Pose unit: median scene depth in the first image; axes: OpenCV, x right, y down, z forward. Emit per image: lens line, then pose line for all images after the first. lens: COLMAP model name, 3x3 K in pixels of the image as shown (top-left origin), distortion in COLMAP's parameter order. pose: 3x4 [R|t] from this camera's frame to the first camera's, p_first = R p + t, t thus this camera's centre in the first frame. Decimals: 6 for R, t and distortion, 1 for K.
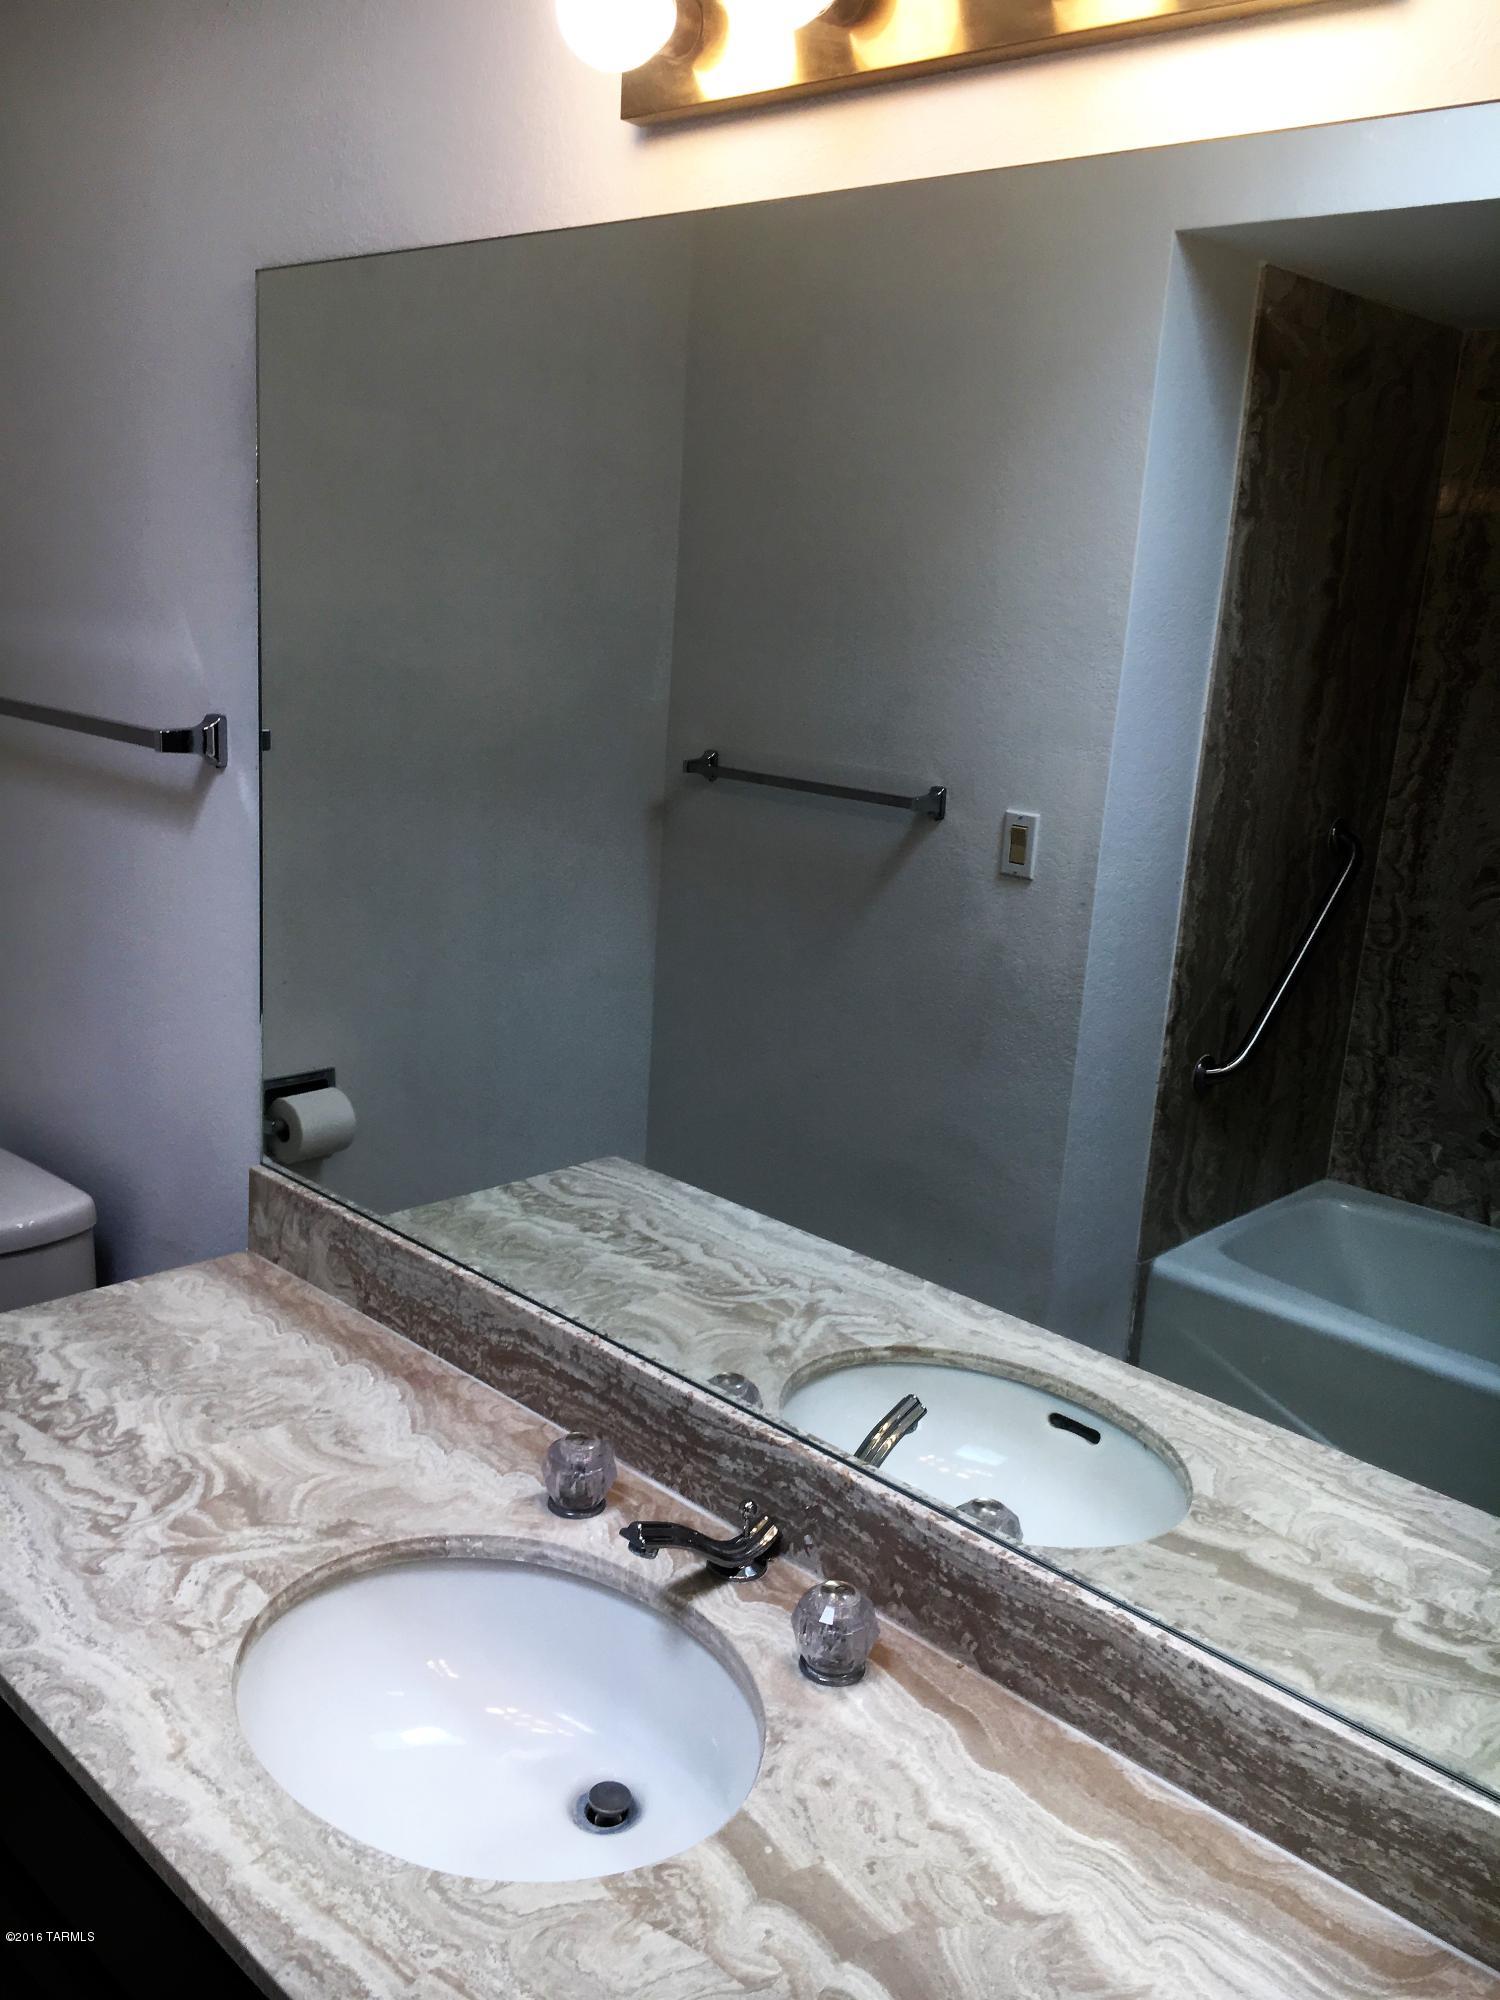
lens RADIAL K [[1696.1, 0, 750.0], [0, 1696.1, 1000.0], [0, 0, 1]] dist [0.065881, -0.085829]
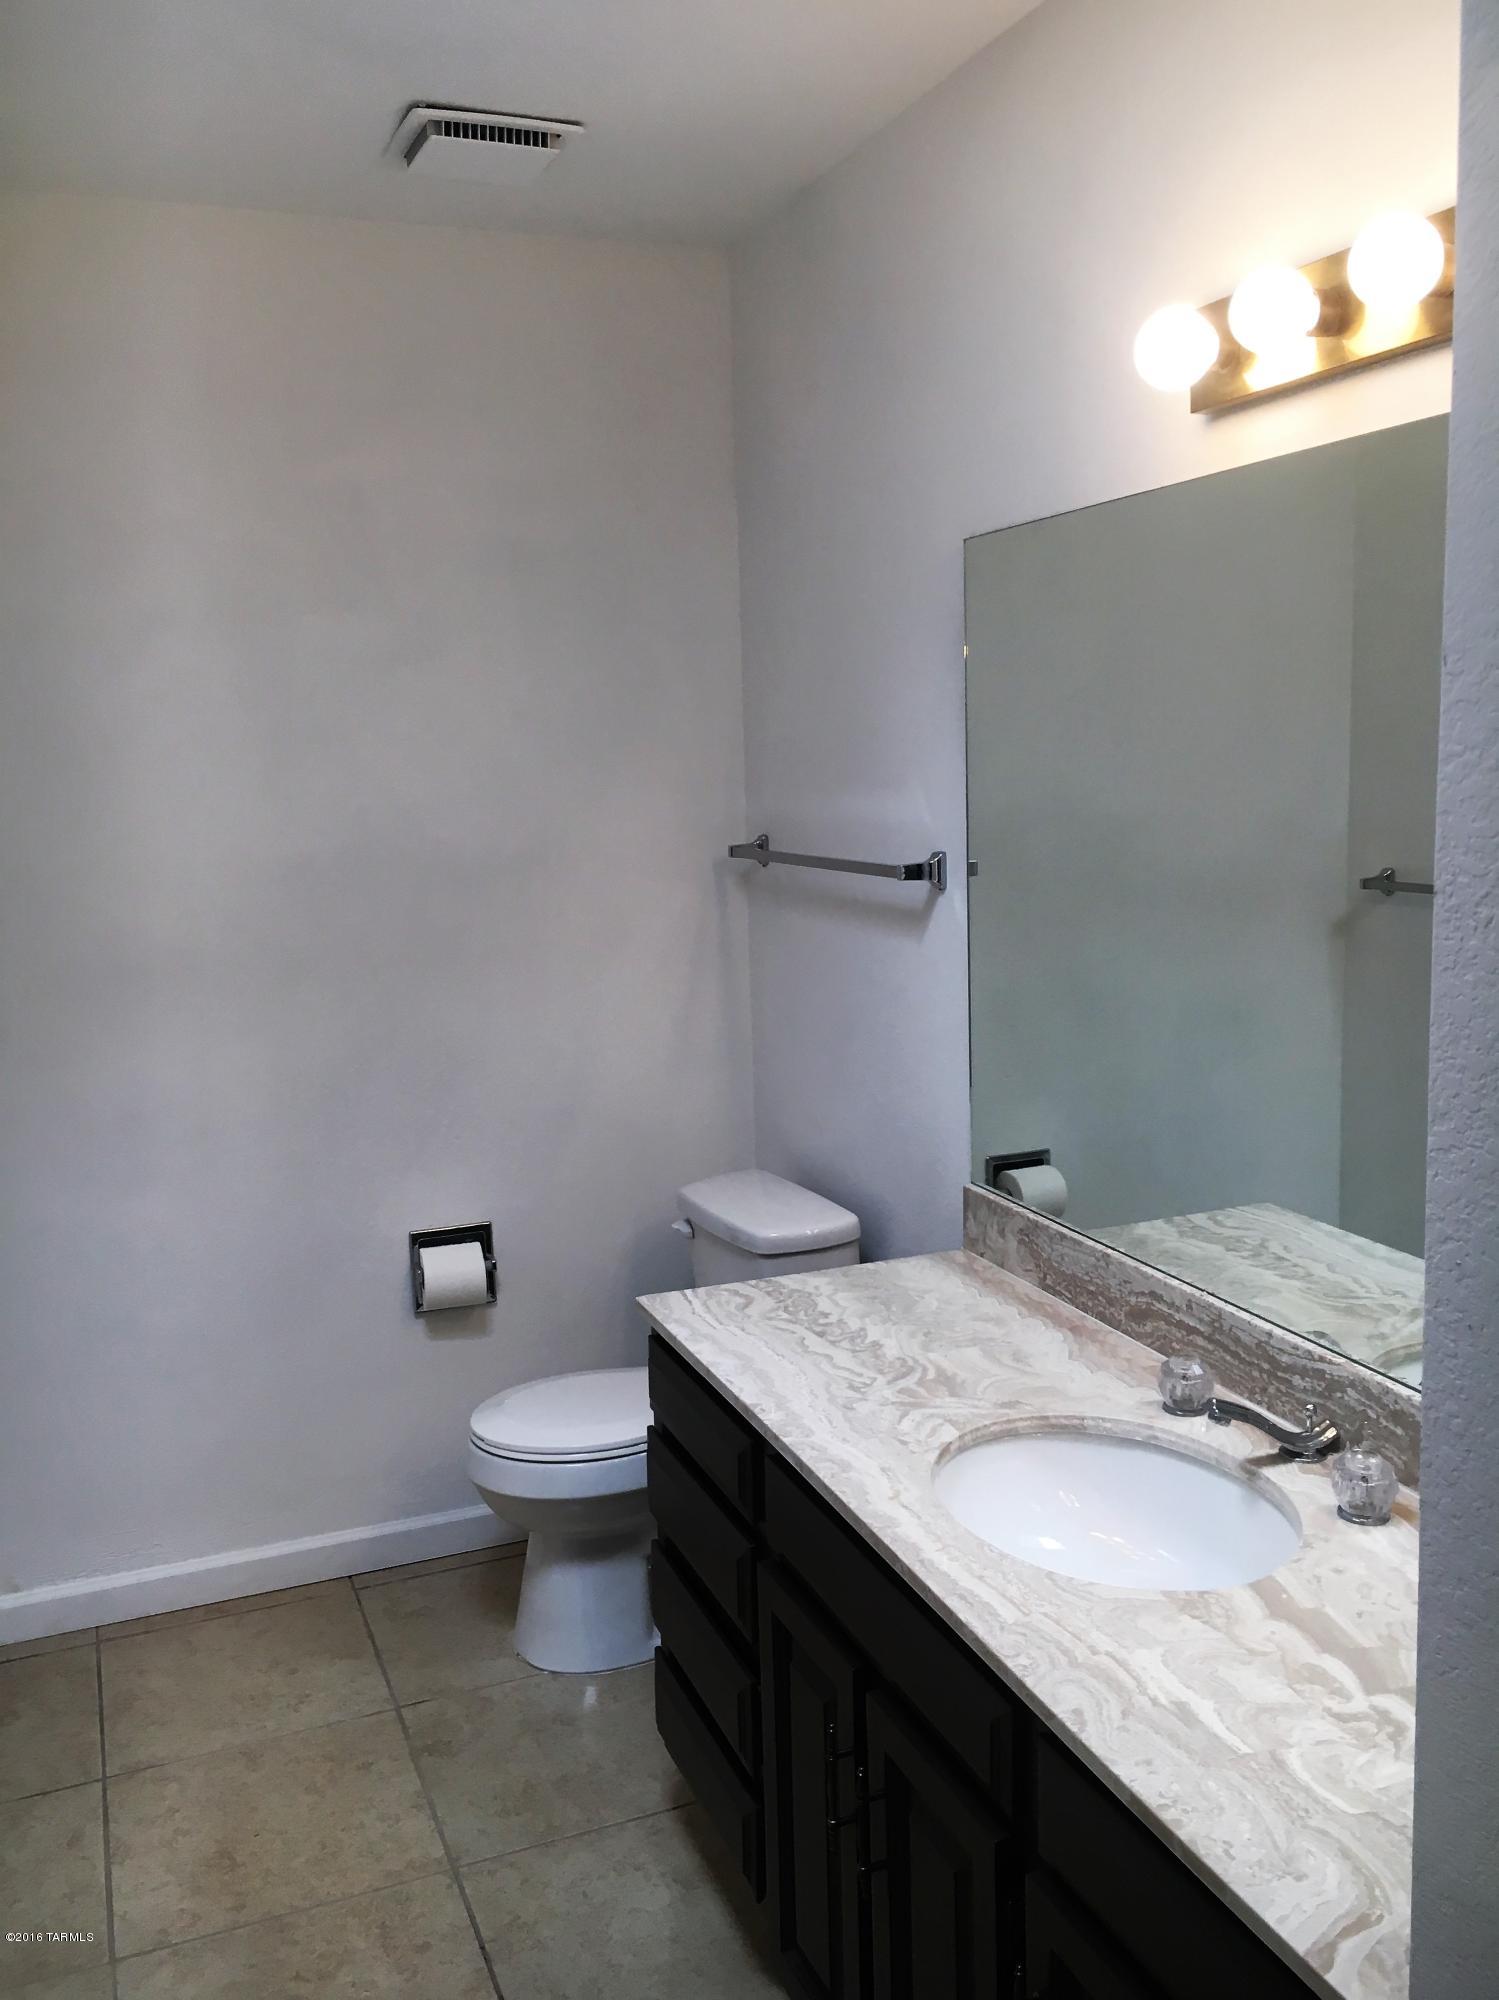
lens RADIAL K [[1696.1, 0, 749.5], [0, 1696.1, 1000.0], [0, 0, 1]] dist [0.065881, -0.085829]
pose [[0.902799, -0.031809, -0.428885, 0.164419], [-0.009734, 0.995494, -0.094322, 0.100189], [0.429953, 0.089329, 0.898421, -0.355118]]
